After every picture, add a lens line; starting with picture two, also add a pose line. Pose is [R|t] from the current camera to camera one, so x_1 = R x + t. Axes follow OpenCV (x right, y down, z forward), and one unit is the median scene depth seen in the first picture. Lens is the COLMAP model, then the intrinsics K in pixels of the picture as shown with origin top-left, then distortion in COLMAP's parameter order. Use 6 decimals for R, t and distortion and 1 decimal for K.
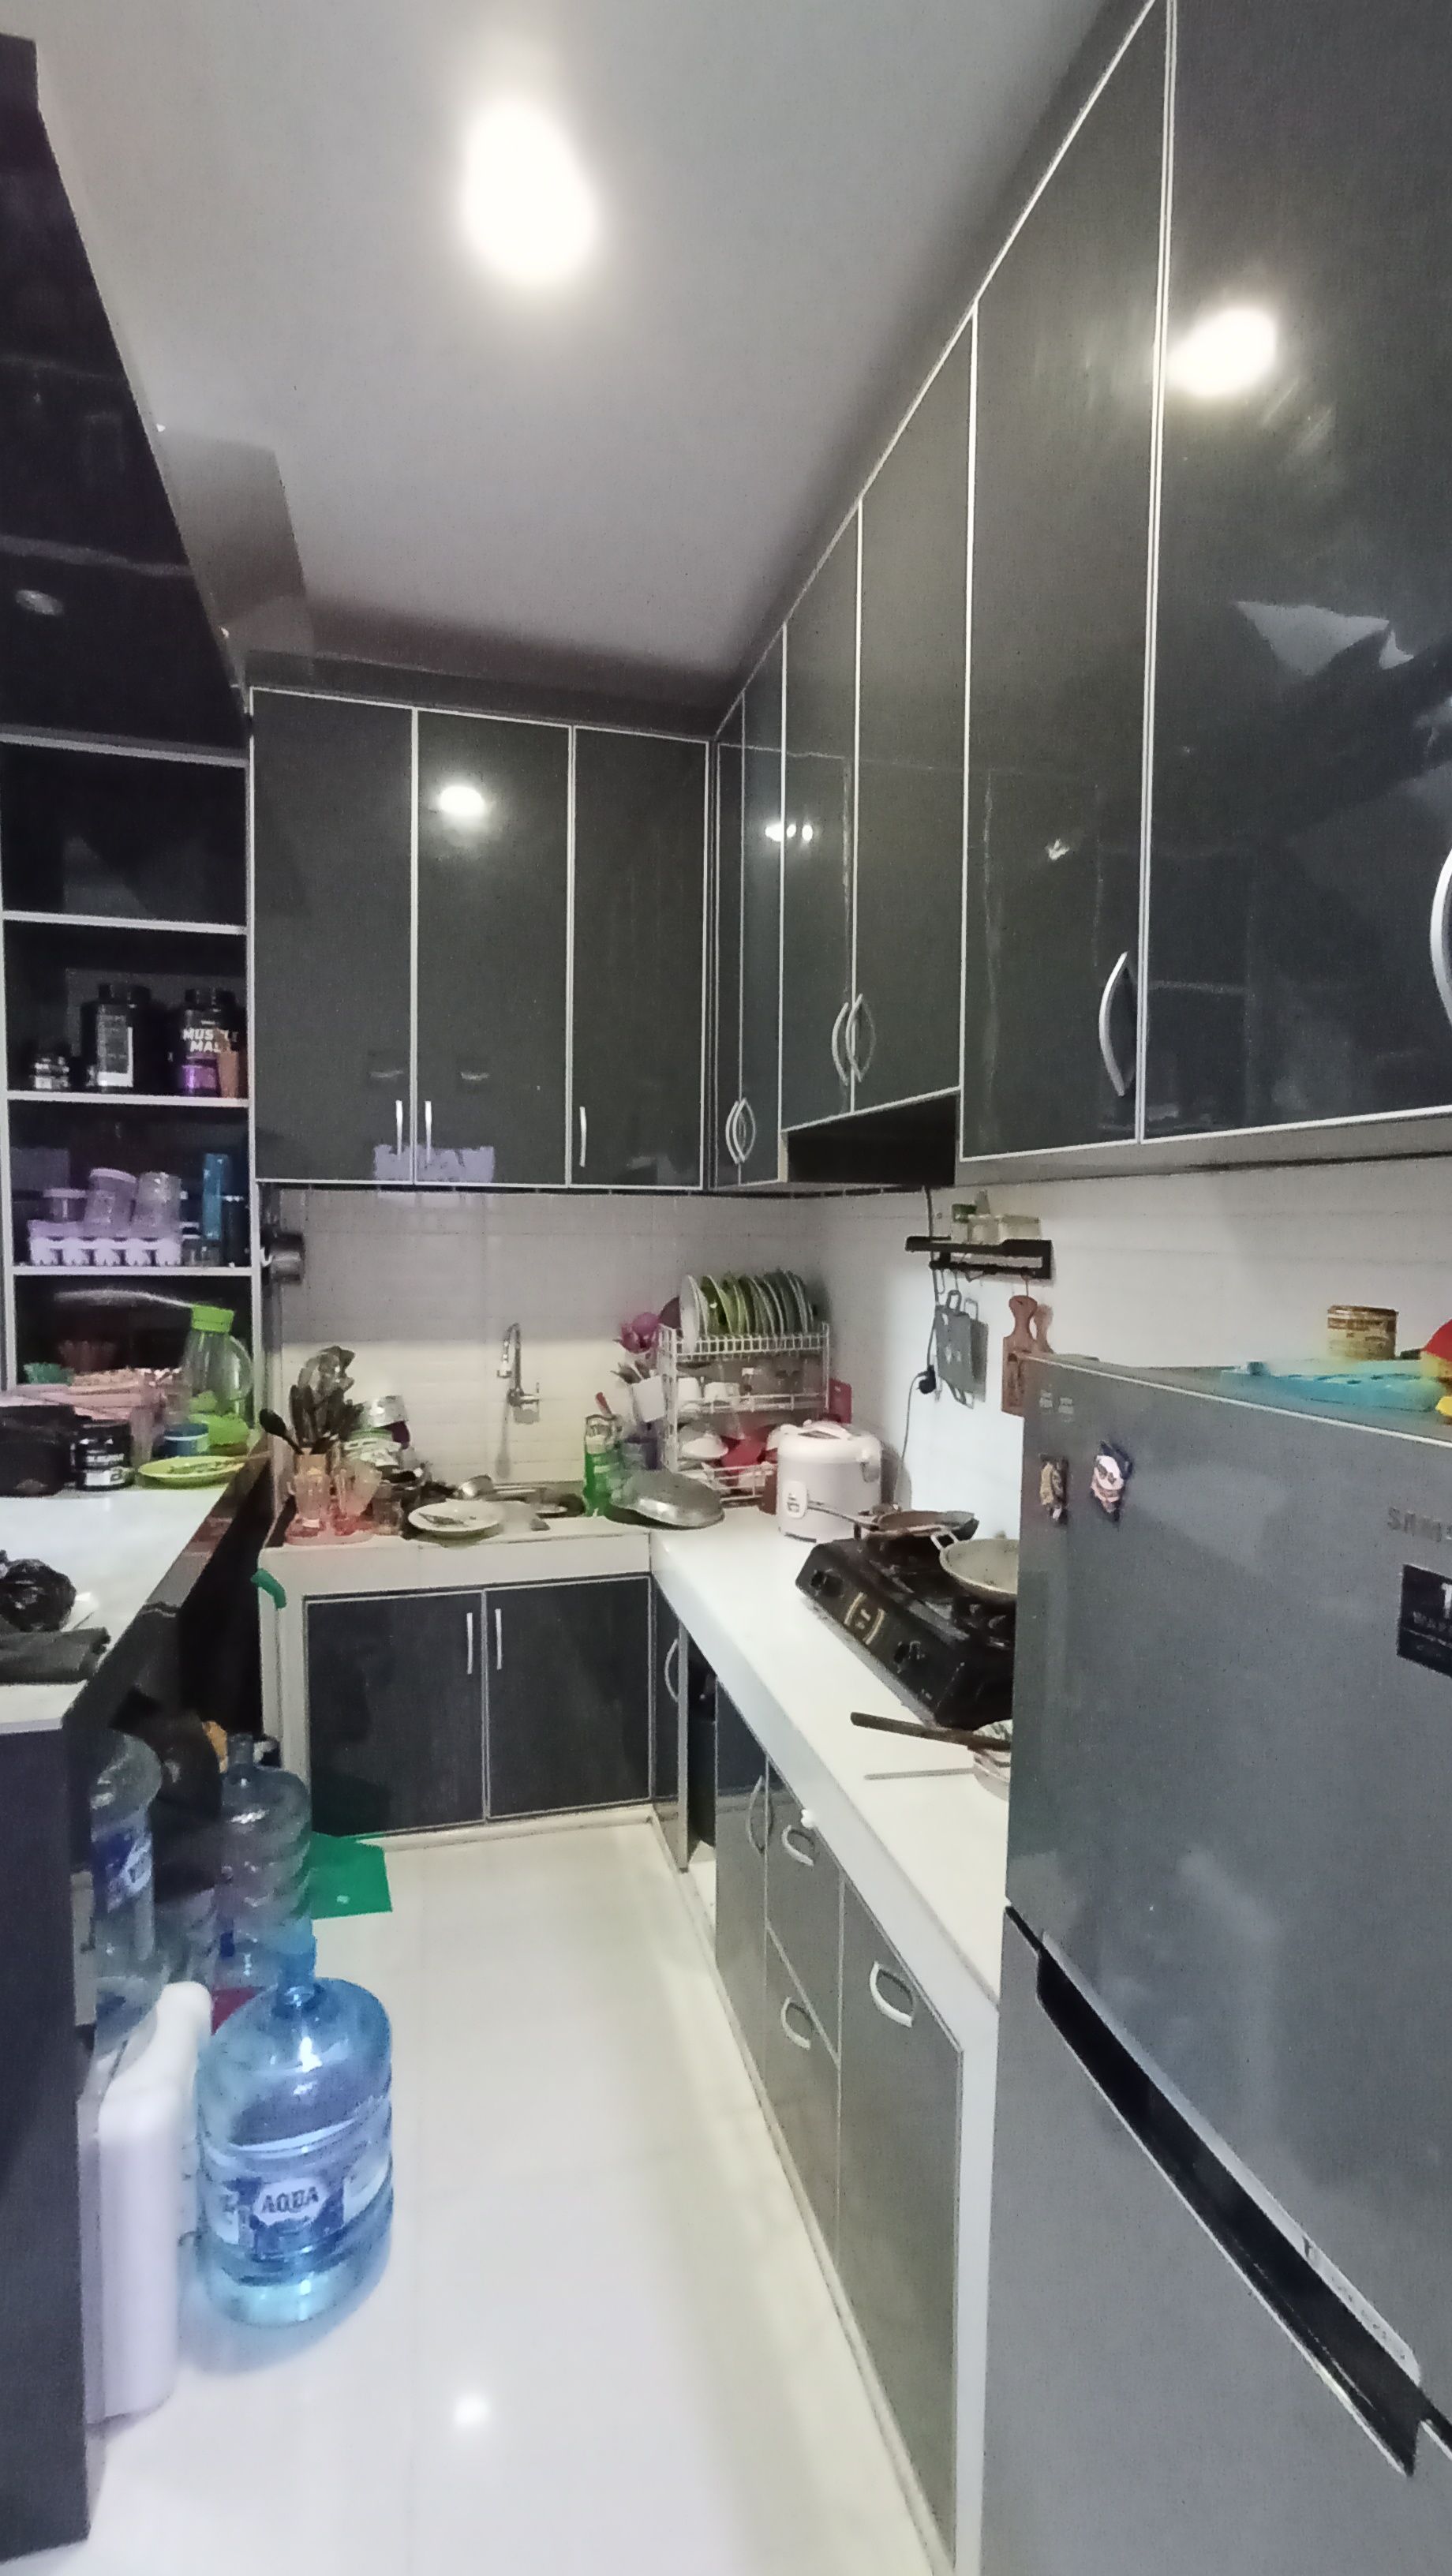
lens RADIAL K [[1158.3, 0, 736.3], [0, 1158.3, 1311.0], [0, 0, 1]] dist [-0.063110, 0.047812]
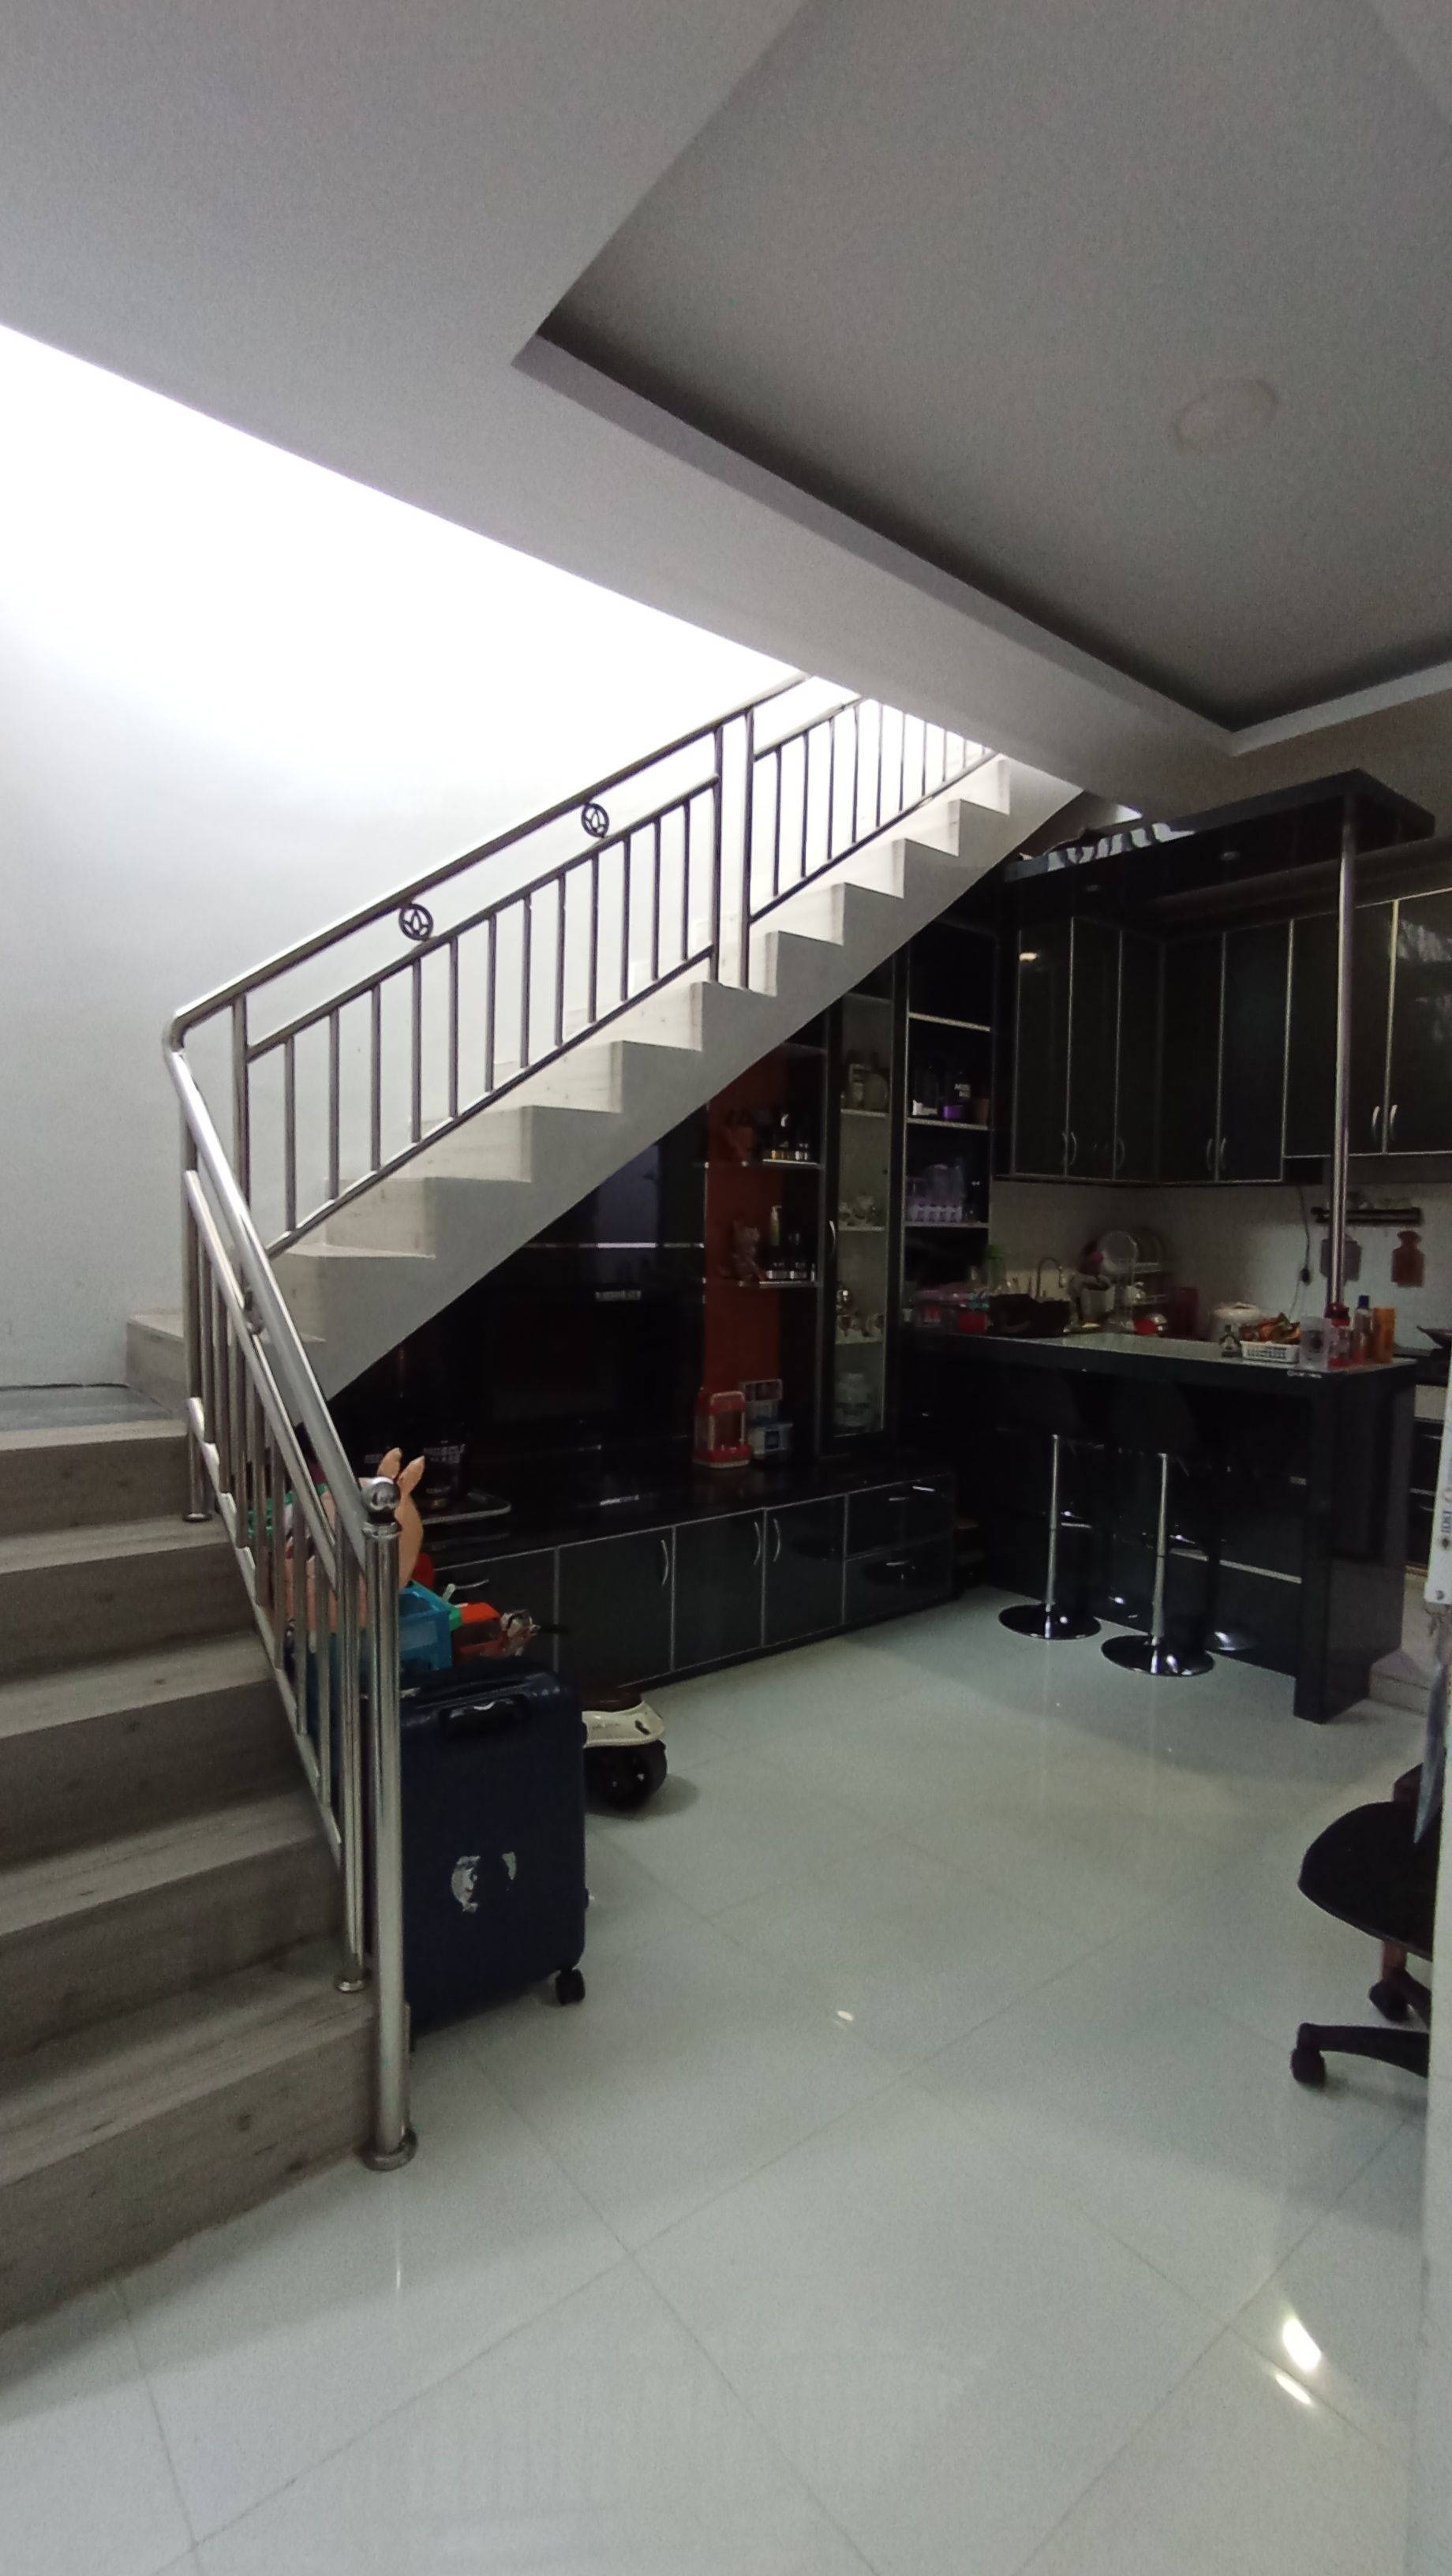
lens RADIAL K [[1158.3, 0, 736.3], [0, 1158.3, 1311.0], [0, 0, 1]] dist [-0.063110, 0.047812]
pose [[0.914708, -0.033410, 0.402732, -1.531408], [0.028602, 0.999430, 0.017948, 0.054260], [-0.403102, -0.004899, 0.915142, -0.459690]]
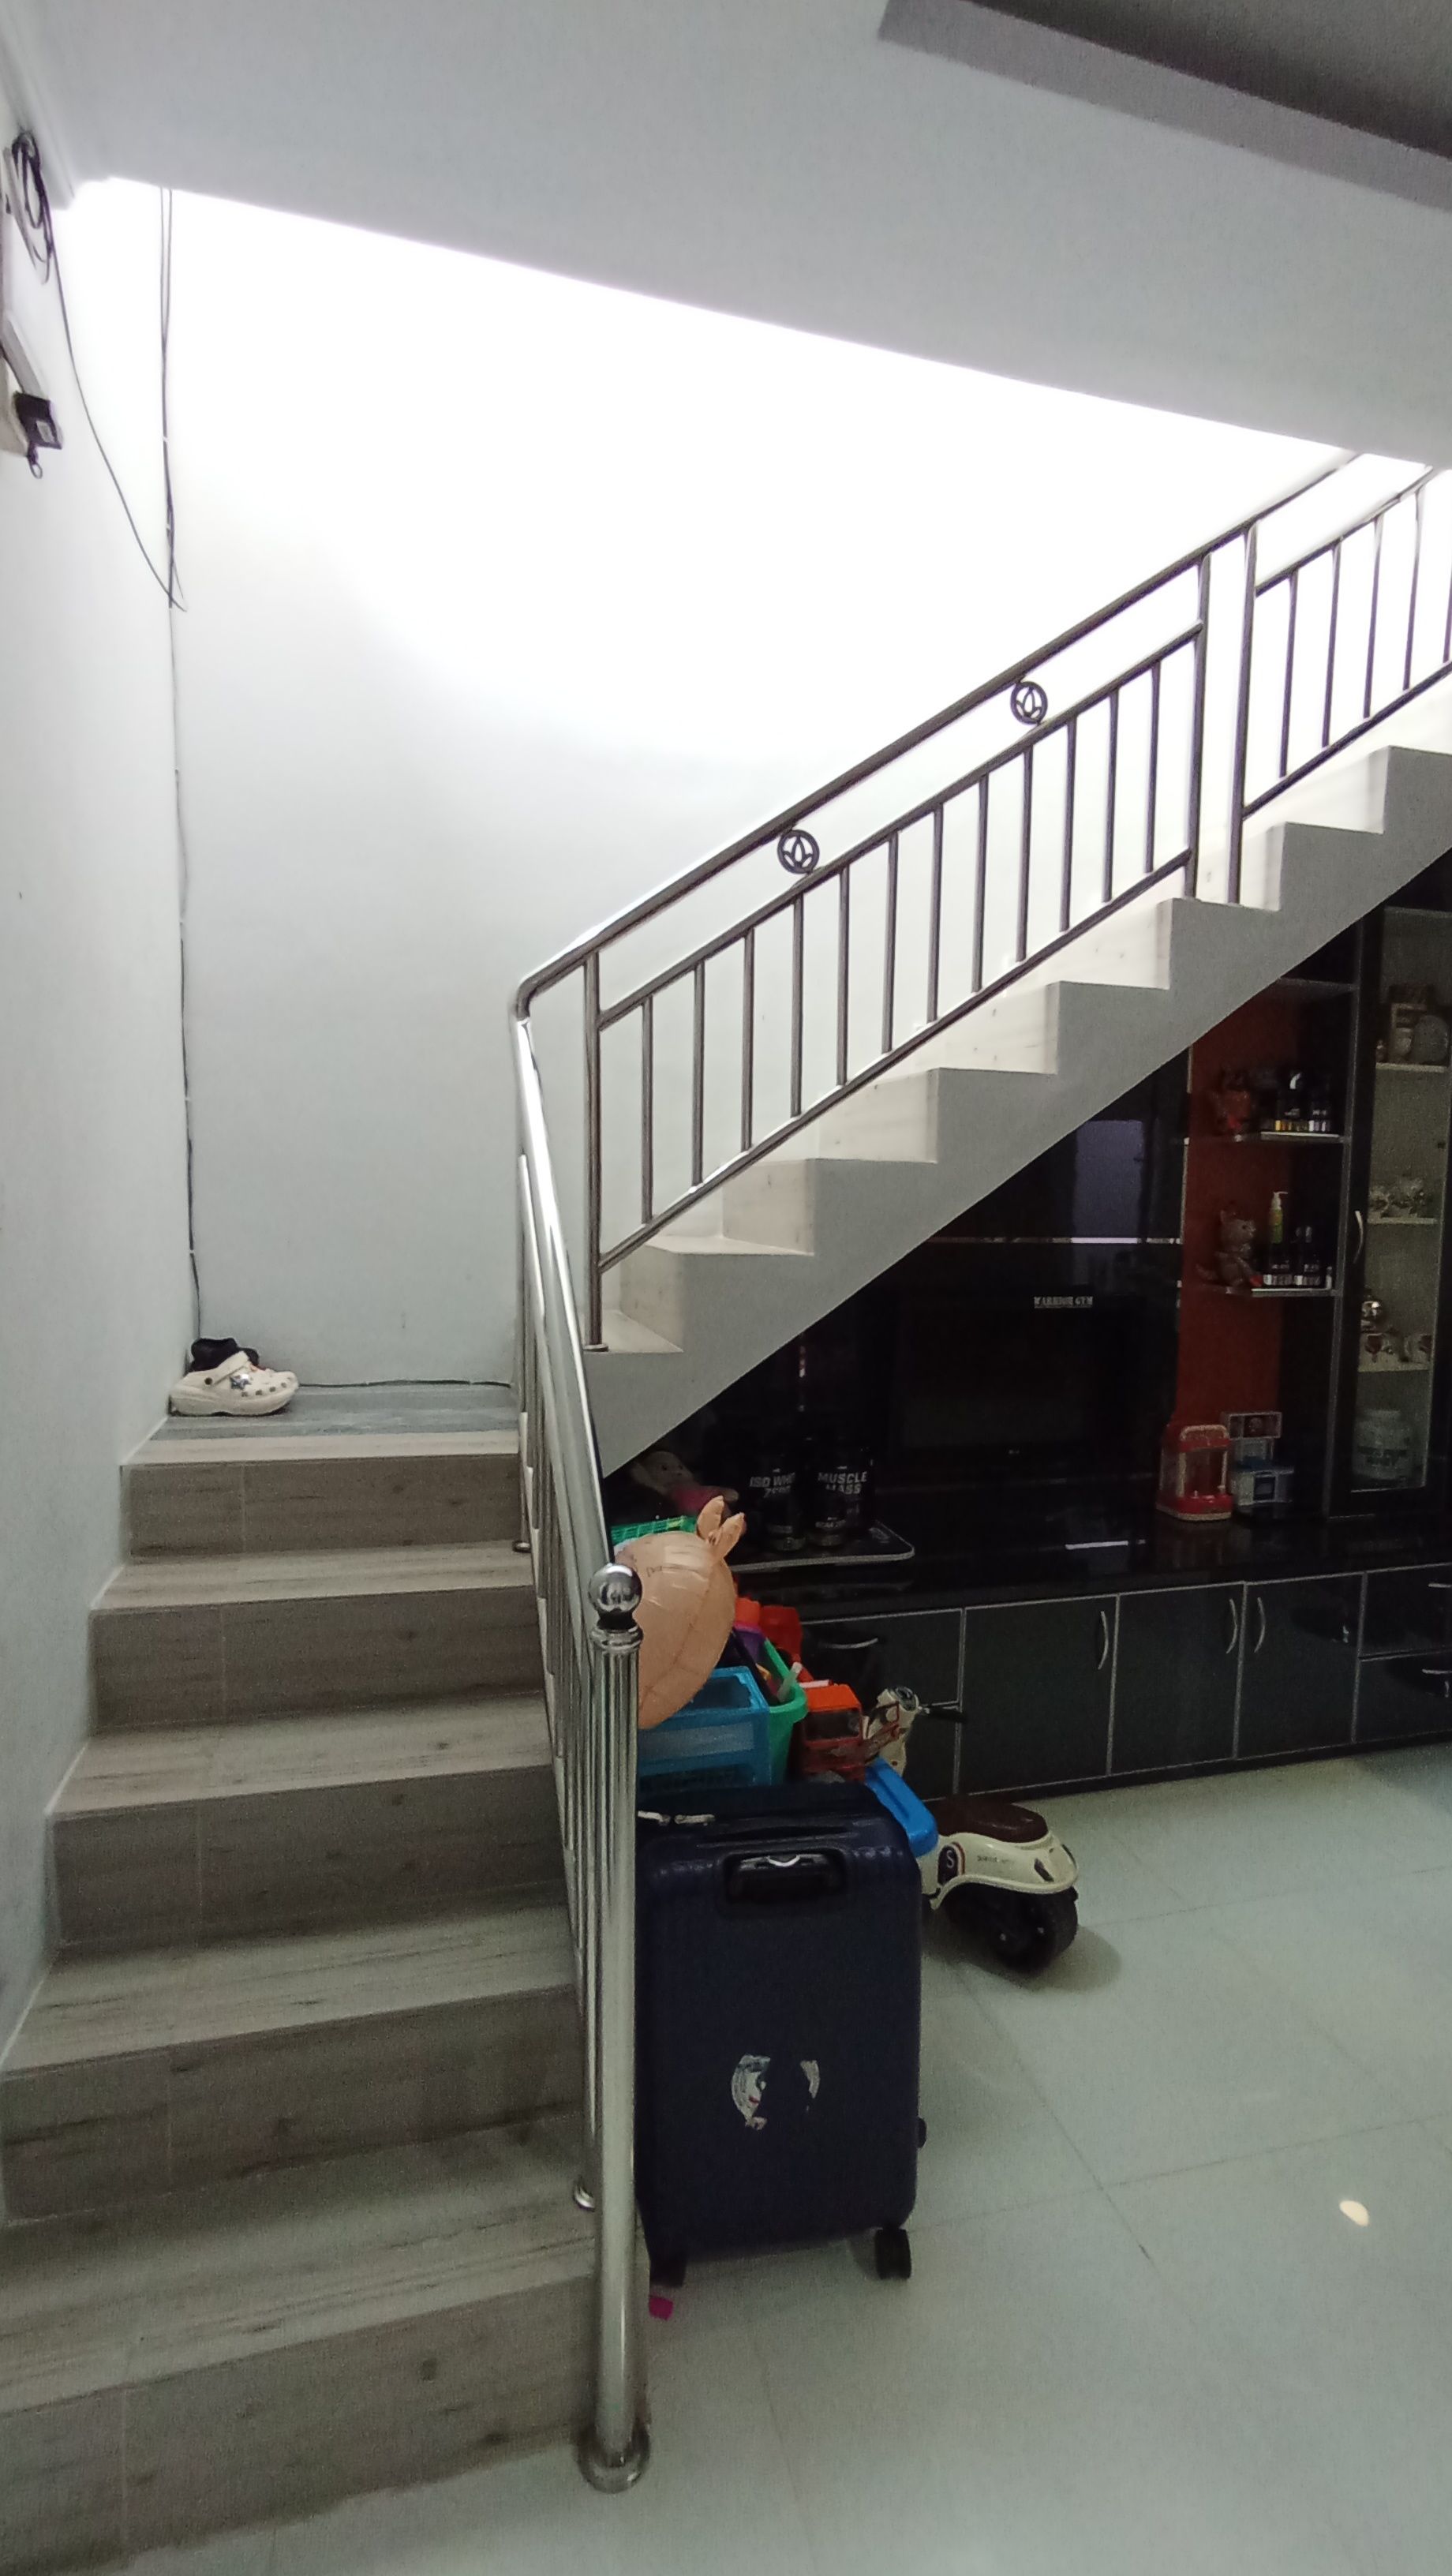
lens RADIAL K [[1158.3, 0, 736.3], [0, 1158.3, 1311.0], [0, 0, 1]] dist [-0.063110, 0.047812]
pose [[0.999915, -0.004568, -0.012181, -1.405765], [0.004815, 0.999782, 0.020298, 0.040577], [0.012086, -0.020355, 0.999720, -0.264321]]
